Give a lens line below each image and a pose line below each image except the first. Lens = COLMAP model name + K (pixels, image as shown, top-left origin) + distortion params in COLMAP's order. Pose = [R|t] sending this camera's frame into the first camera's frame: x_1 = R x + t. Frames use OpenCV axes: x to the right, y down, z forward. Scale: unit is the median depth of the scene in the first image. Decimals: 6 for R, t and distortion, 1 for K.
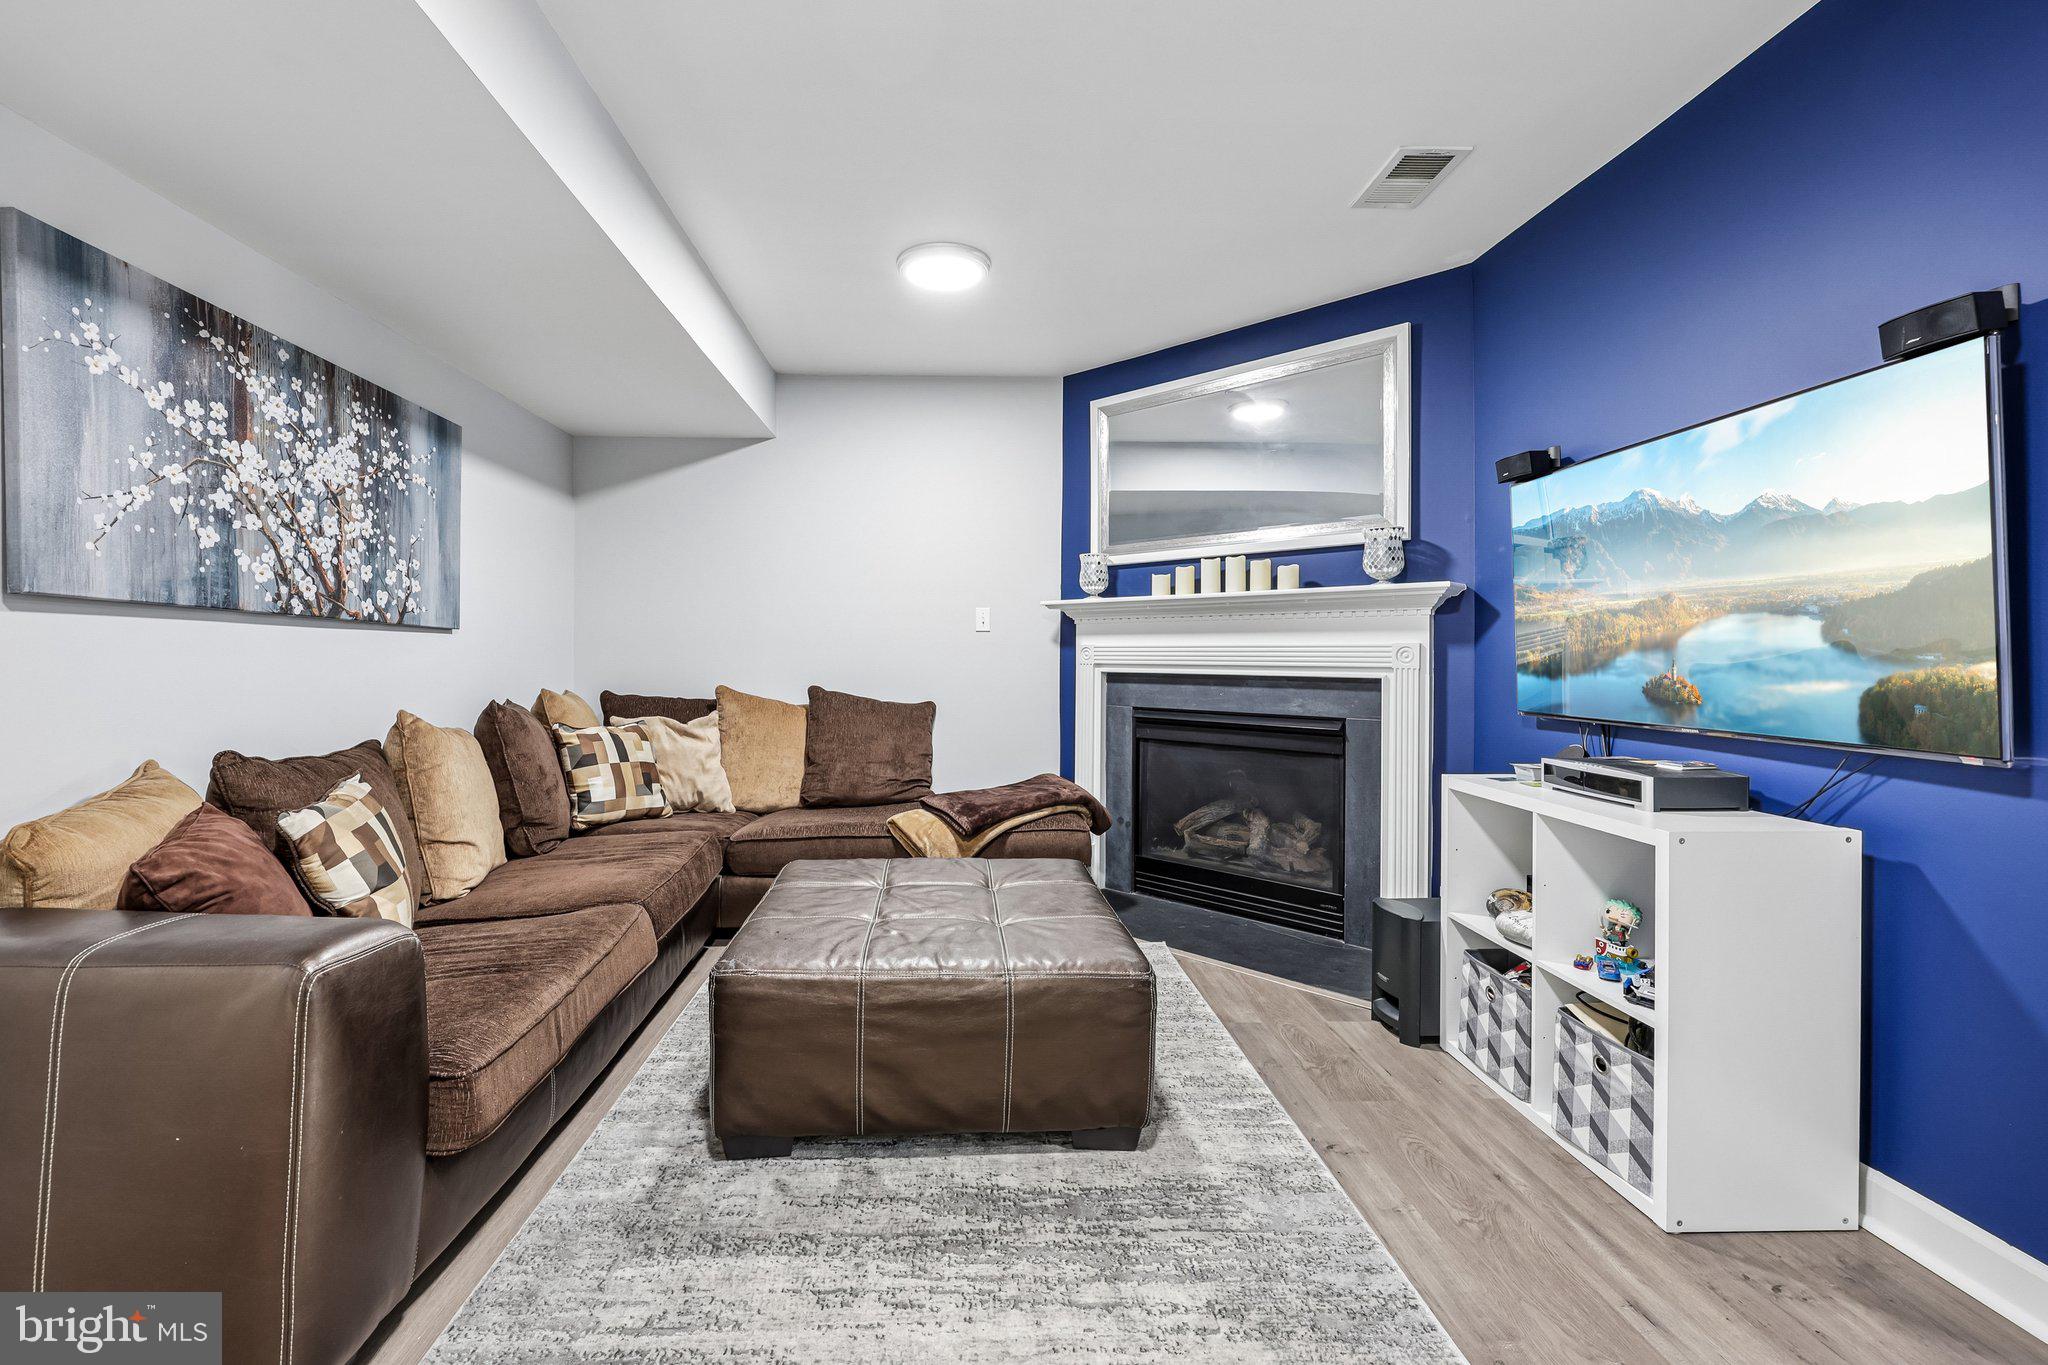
lens RADIAL K [[854.3, 0, 990.3], [0, 854.3, 655.2], [0, 0, 1]] dist [0.002120, 0.000085]
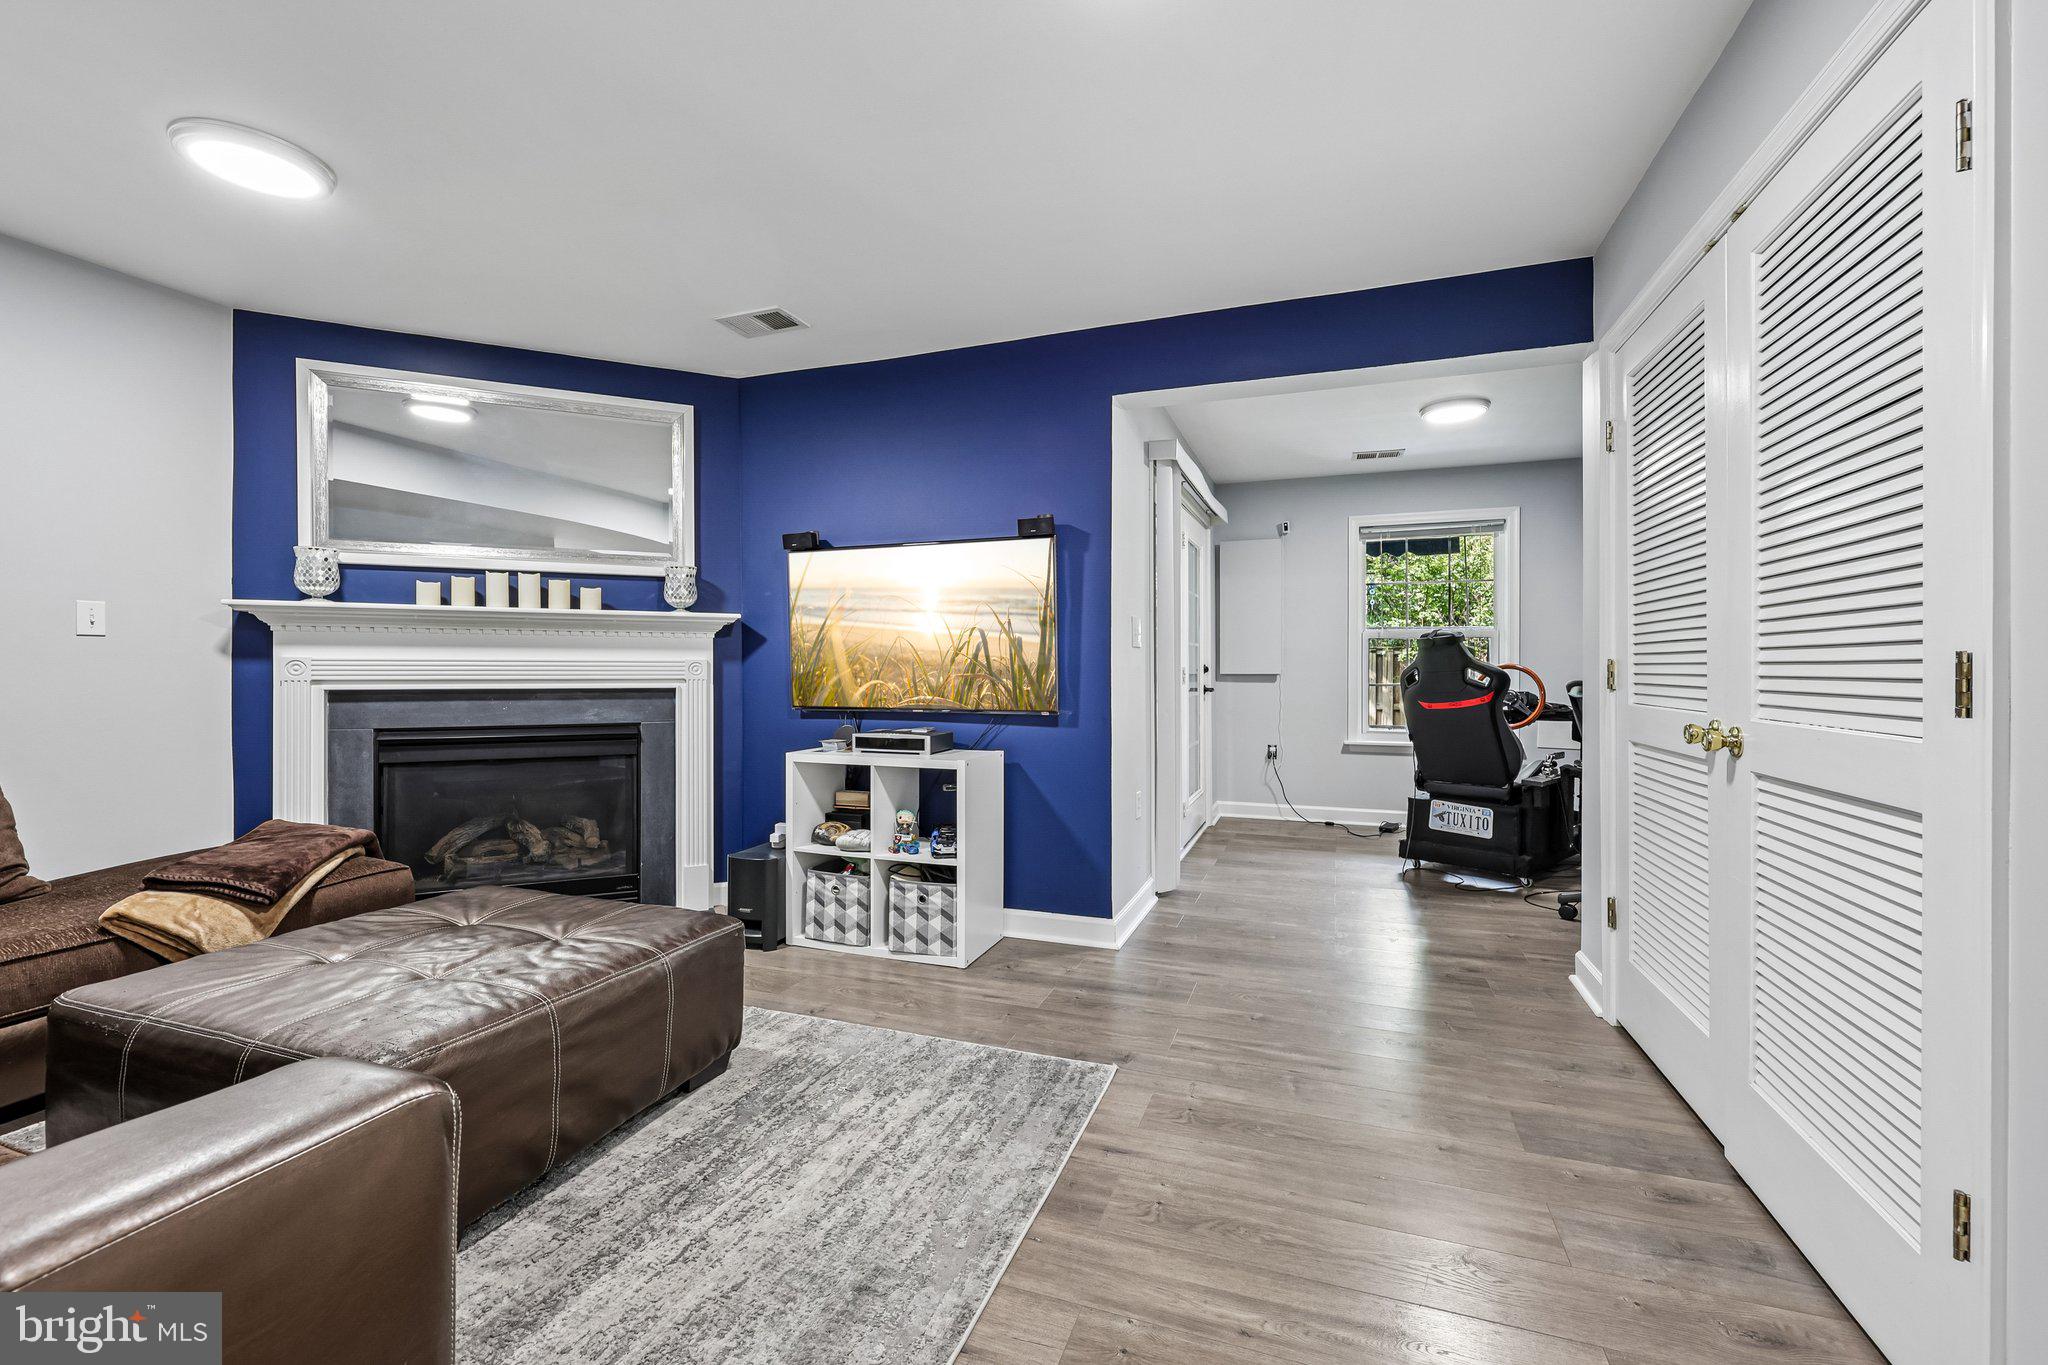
lens RADIAL K [[854.3, 0, 990.2], [0, 854.3, 666.6], [0, 0, 1]] dist [0.002120, 0.000085]
pose [[0.394894, -0.001181, 0.918726, -0.575983], [0.001009, 0.999999, 0.000852, -0.004903], [-0.918726, 0.000590, 0.394895, 0.112028]]
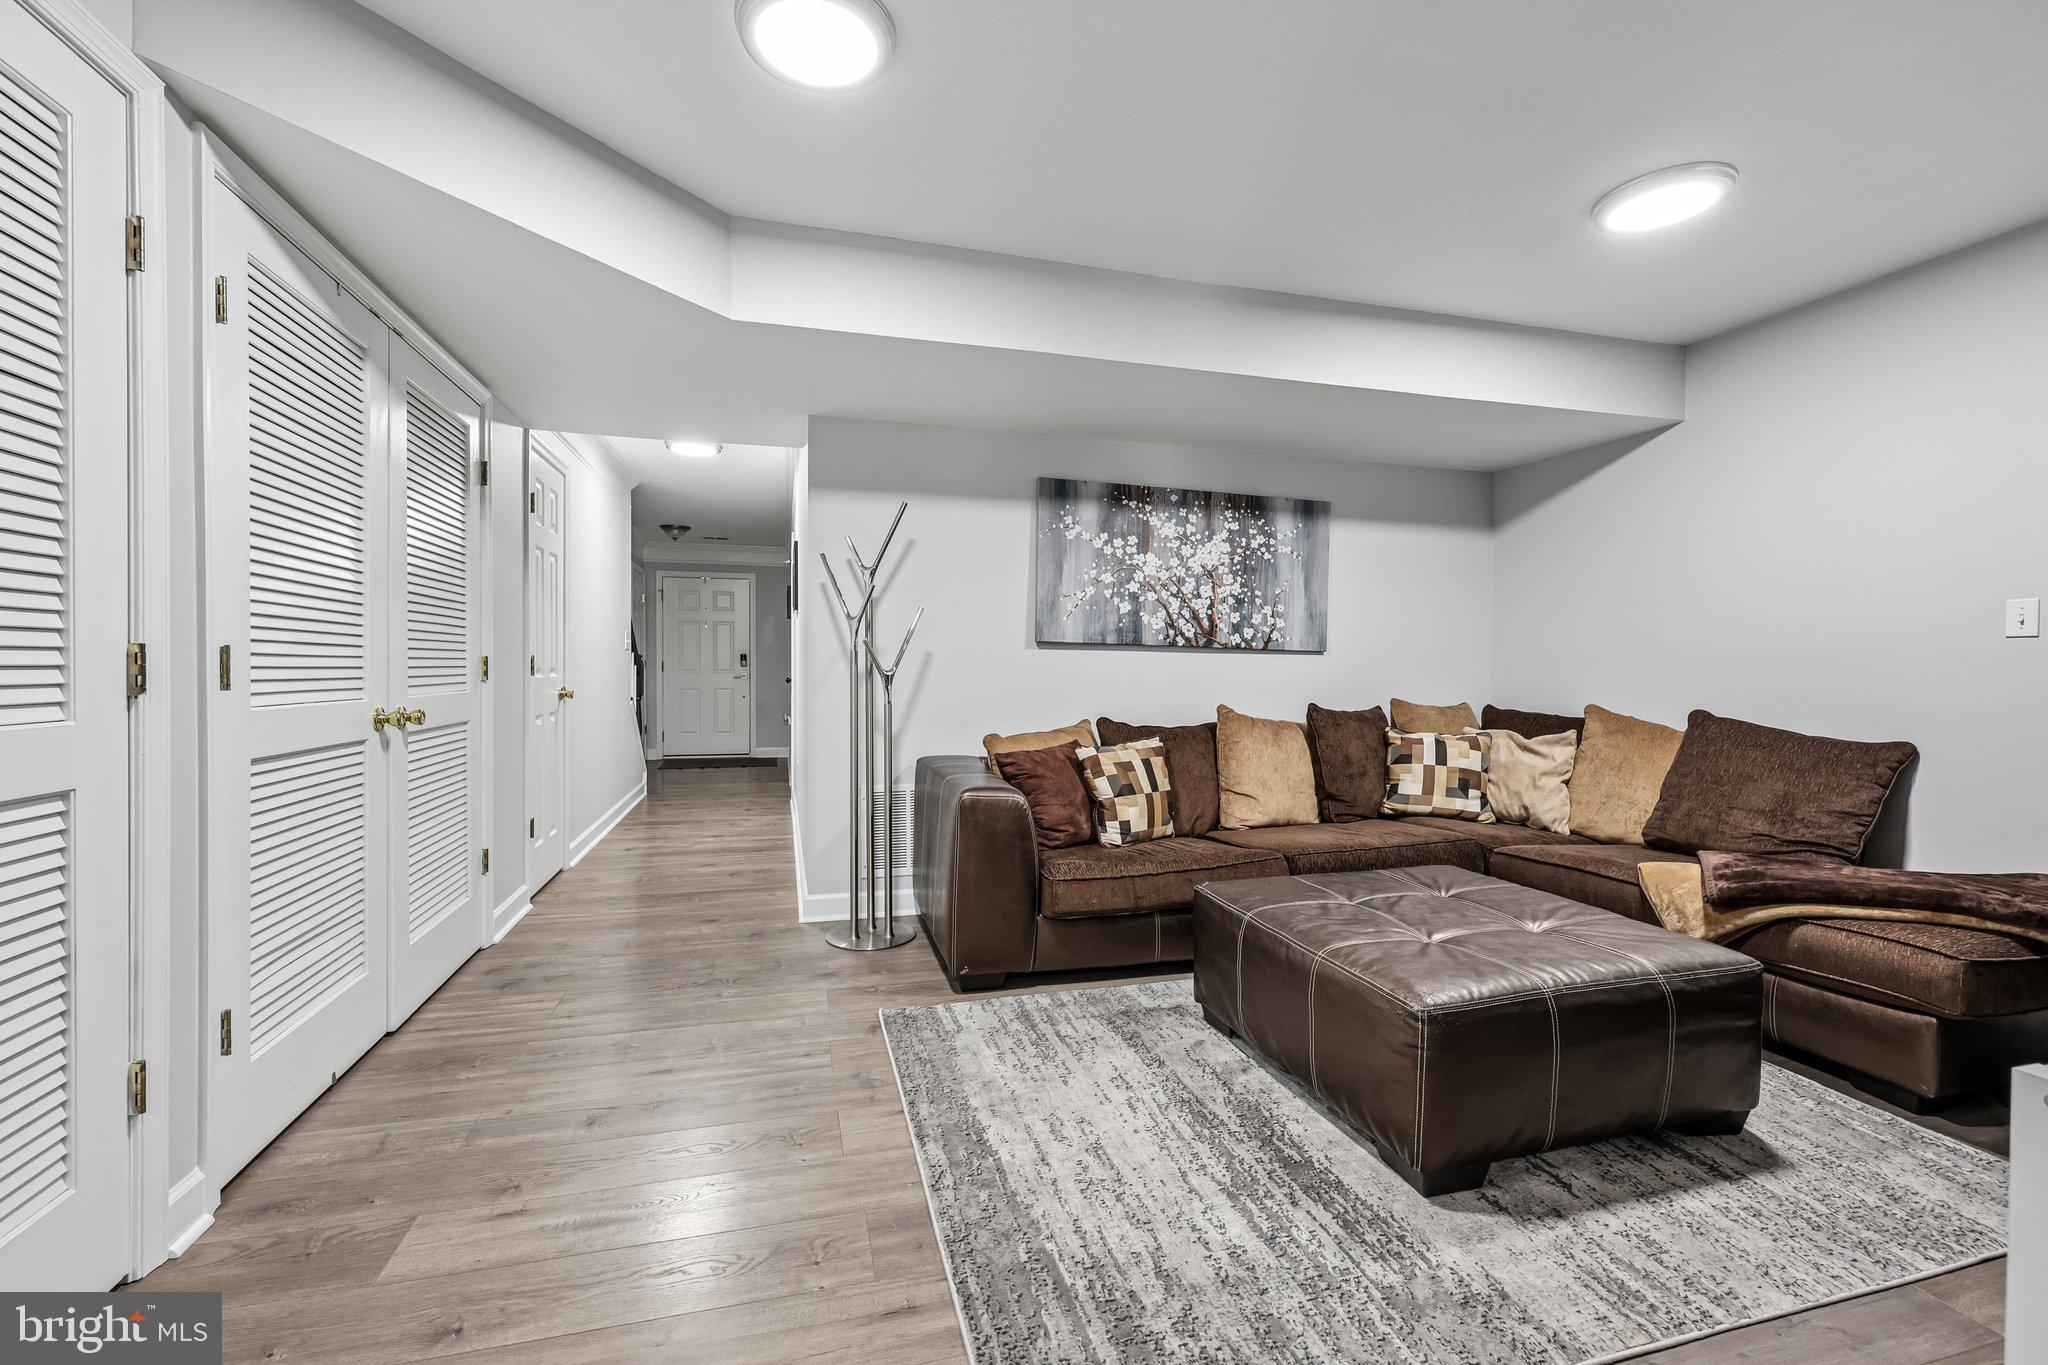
lens RADIAL K [[854.3, 0, 1035.8], [0, 854.3, 677.5], [0, 0, 1]] dist [0.002120, 0.000085]
pose [[0.251833, 0.010615, -0.967712, 0.689056], [-0.007855, 0.999929, 0.008924, 0.002886], [0.967739, 0.005354, 0.251899, 0.248601]]
